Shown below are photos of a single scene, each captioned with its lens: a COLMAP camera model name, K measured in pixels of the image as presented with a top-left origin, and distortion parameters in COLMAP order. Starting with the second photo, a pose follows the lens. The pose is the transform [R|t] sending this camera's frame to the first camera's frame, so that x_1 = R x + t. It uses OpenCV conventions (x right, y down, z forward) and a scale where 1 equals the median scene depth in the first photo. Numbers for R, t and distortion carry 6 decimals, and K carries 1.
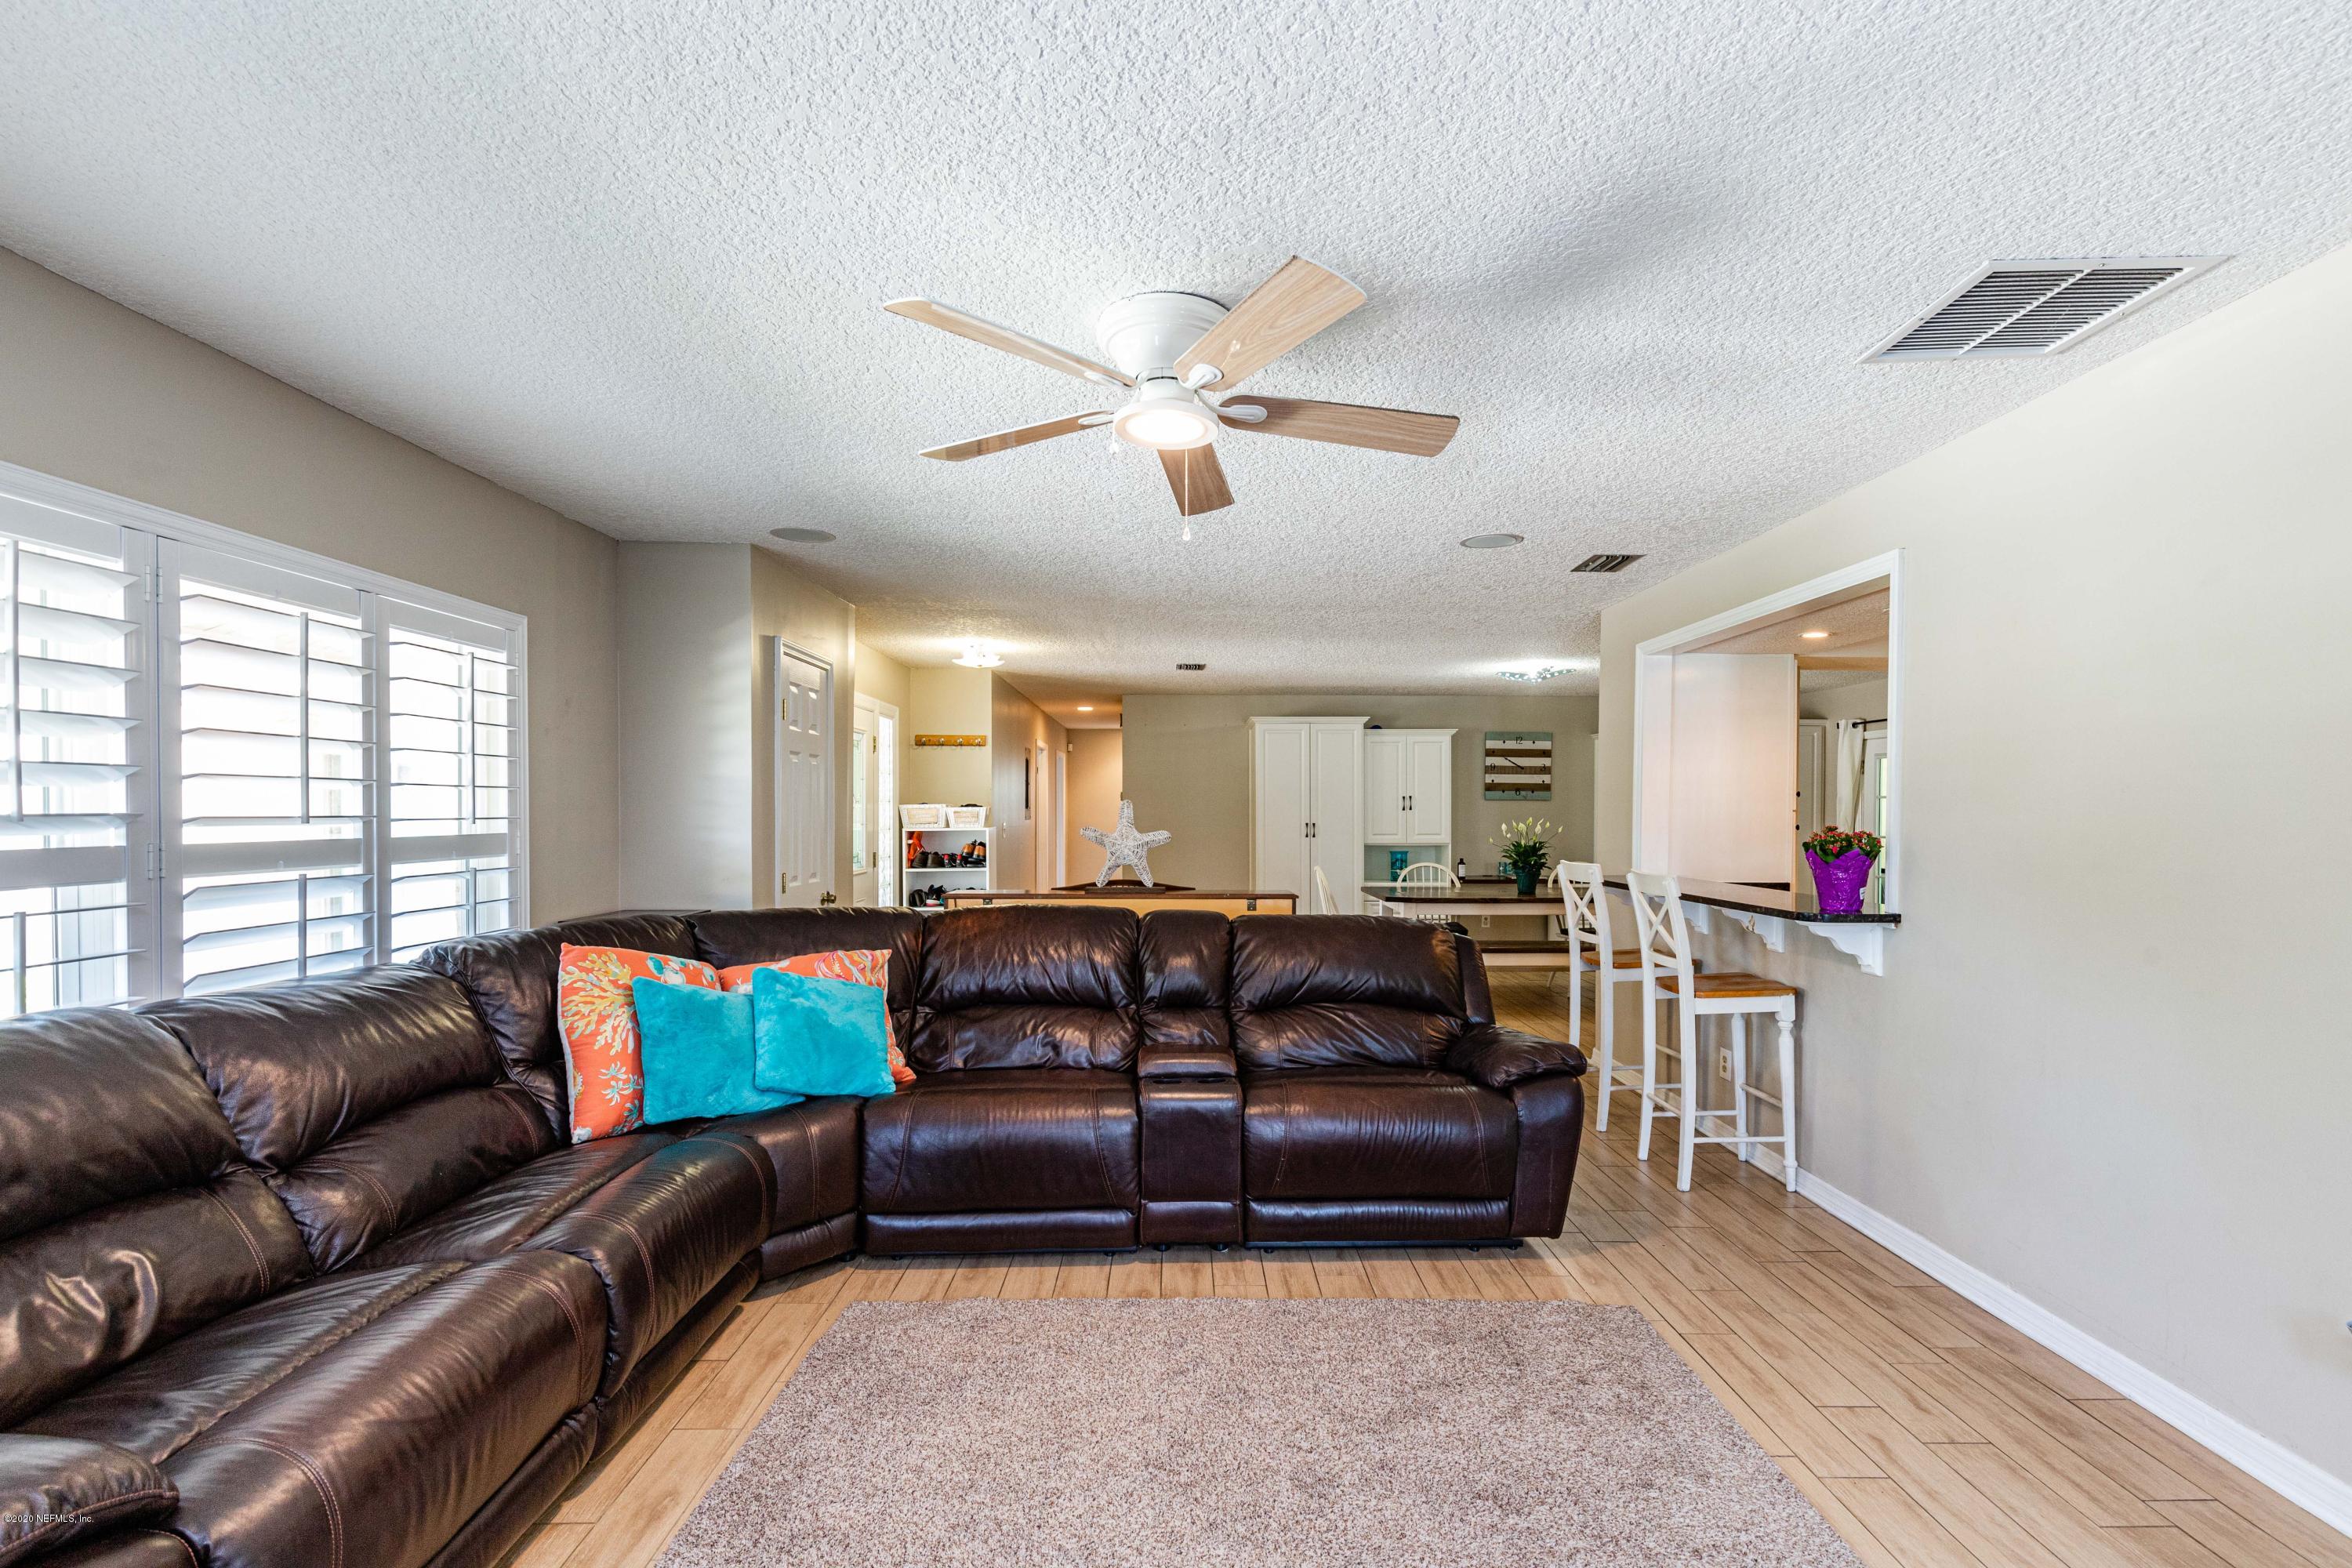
lens RADIAL K [[1068.4, 0, 1195.5], [0, 1068.4, 833.2], [0, 0, 1]] dist [0.005357, -0.000037]
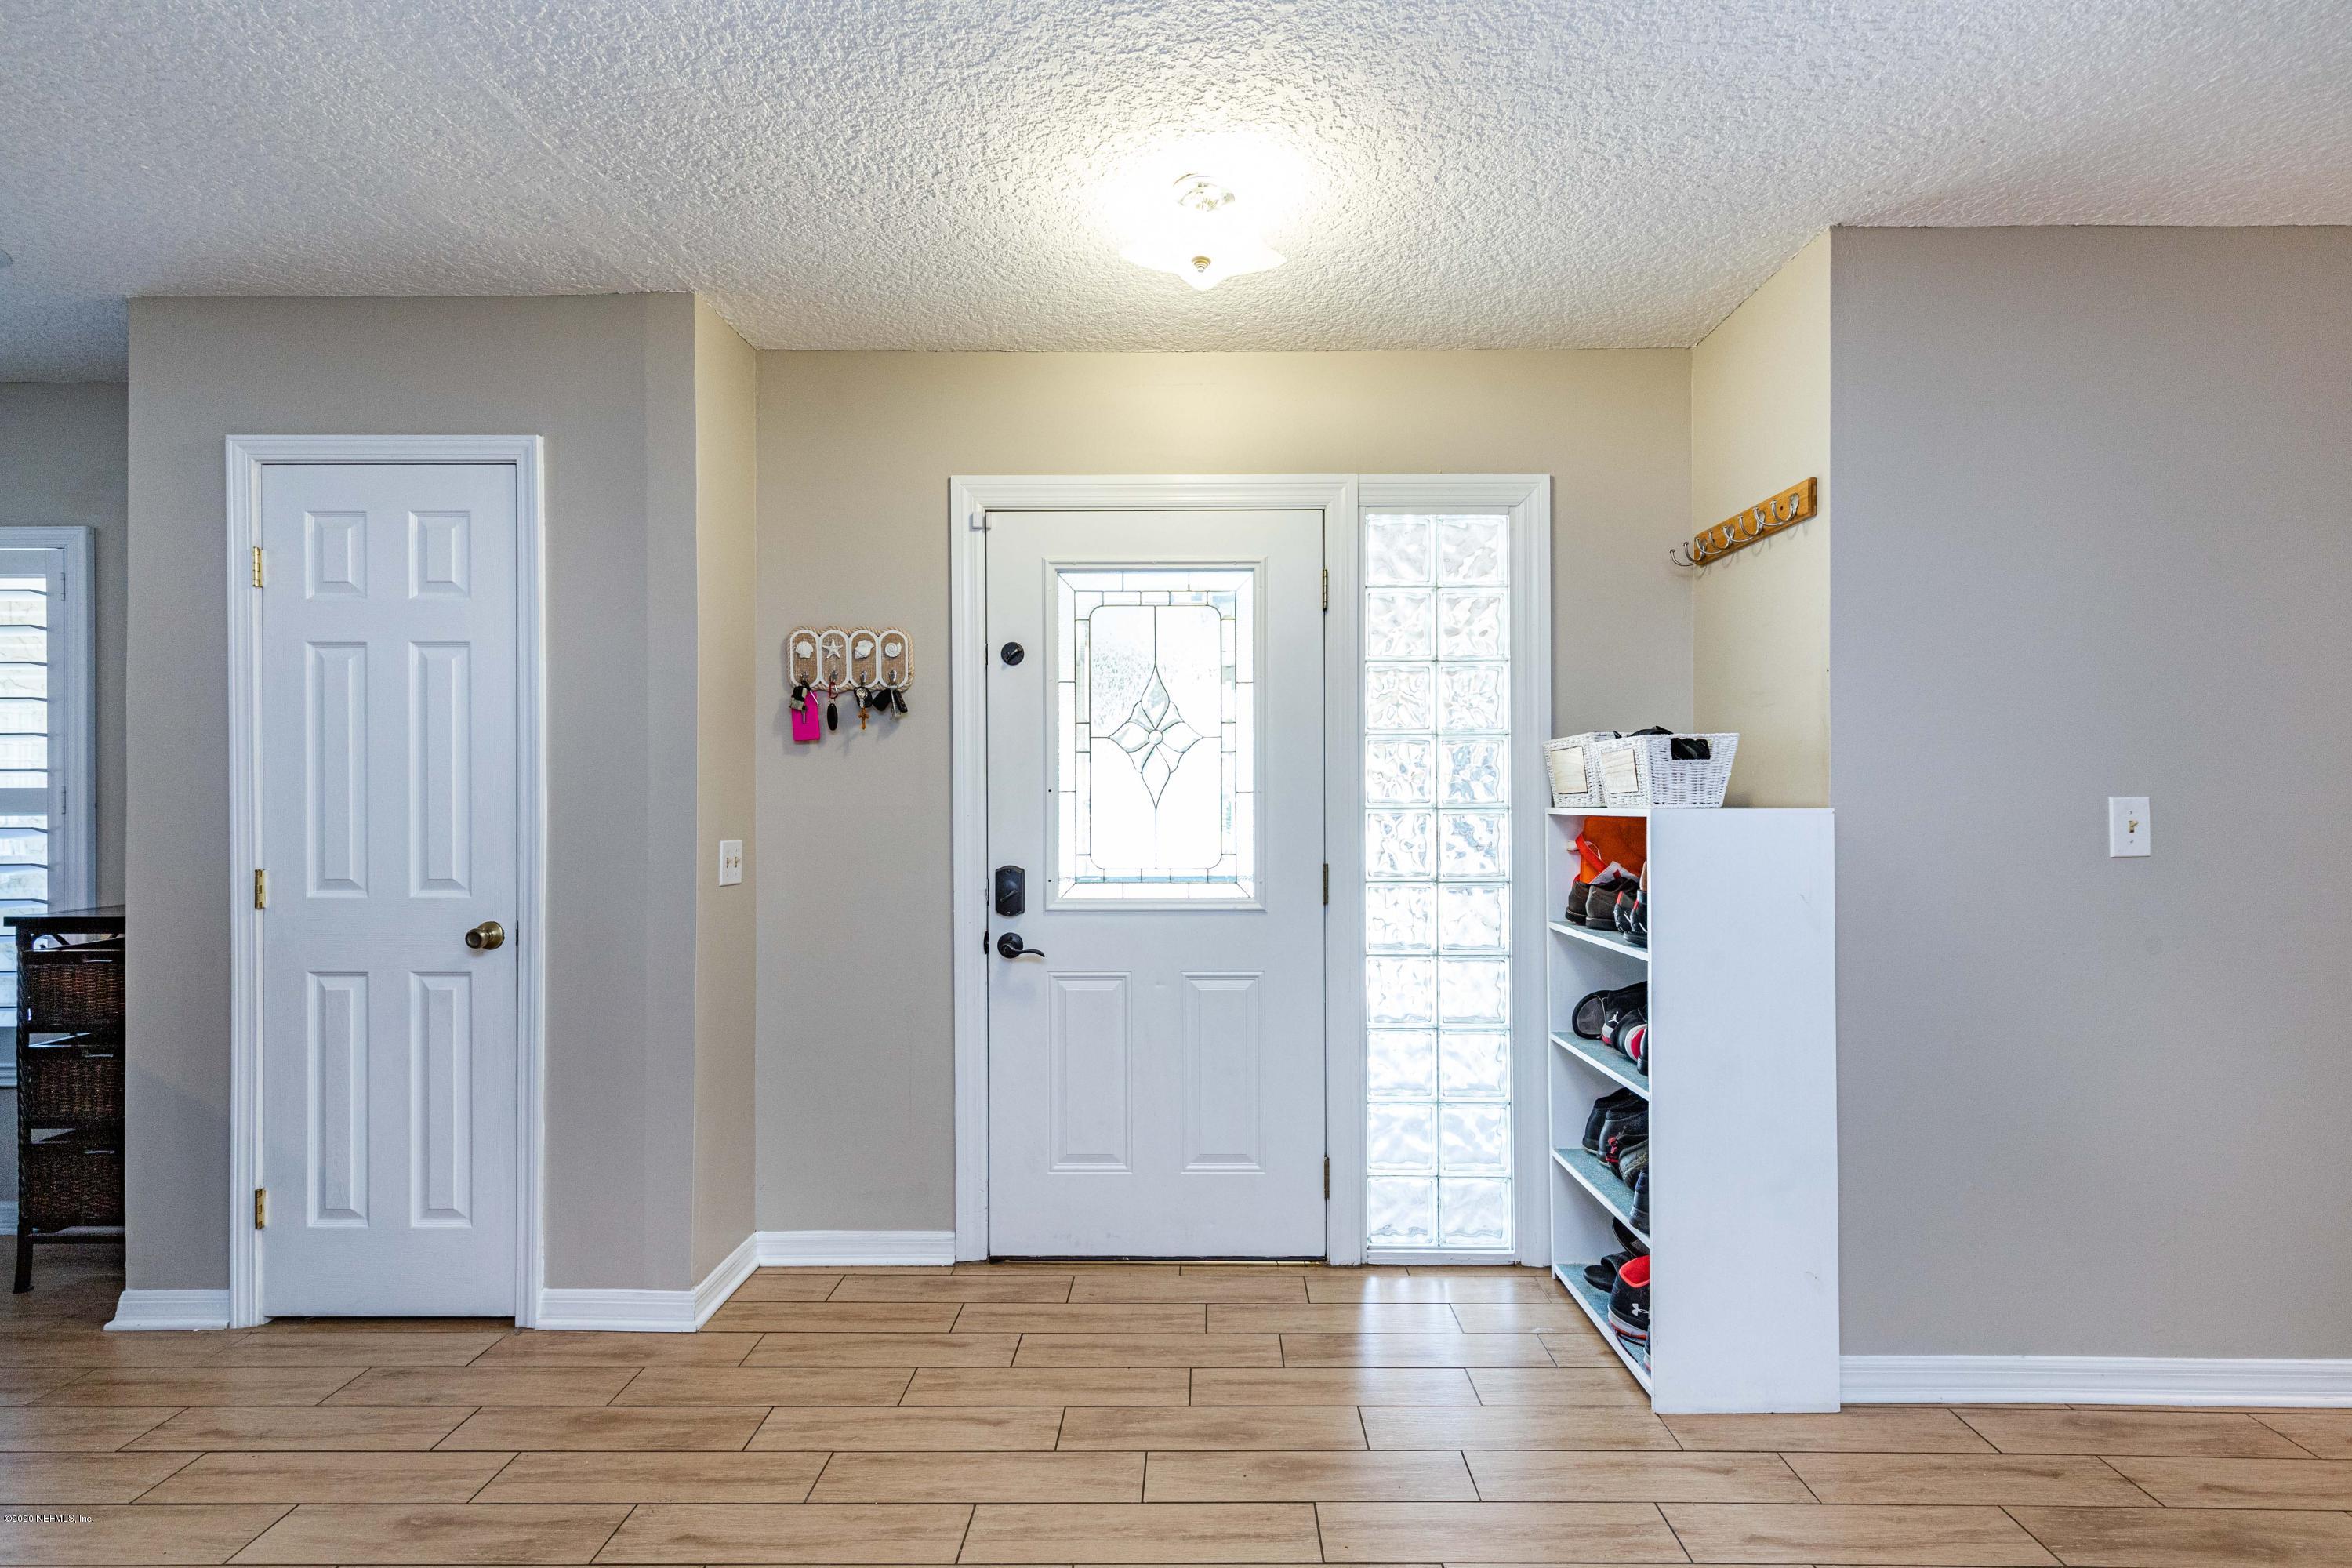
lens RADIAL K [[1072.6, 0, 1180.4], [0, 1072.6, 784.8], [0, 0, 1]] dist [0.003346, 0.000224]
pose [[-0.026888, -0.004548, -0.999628, 0.211262], [-0.020269, 0.999787, -0.004004, -0.018857], [0.999433, 0.020154, -0.026975, 2.126156]]
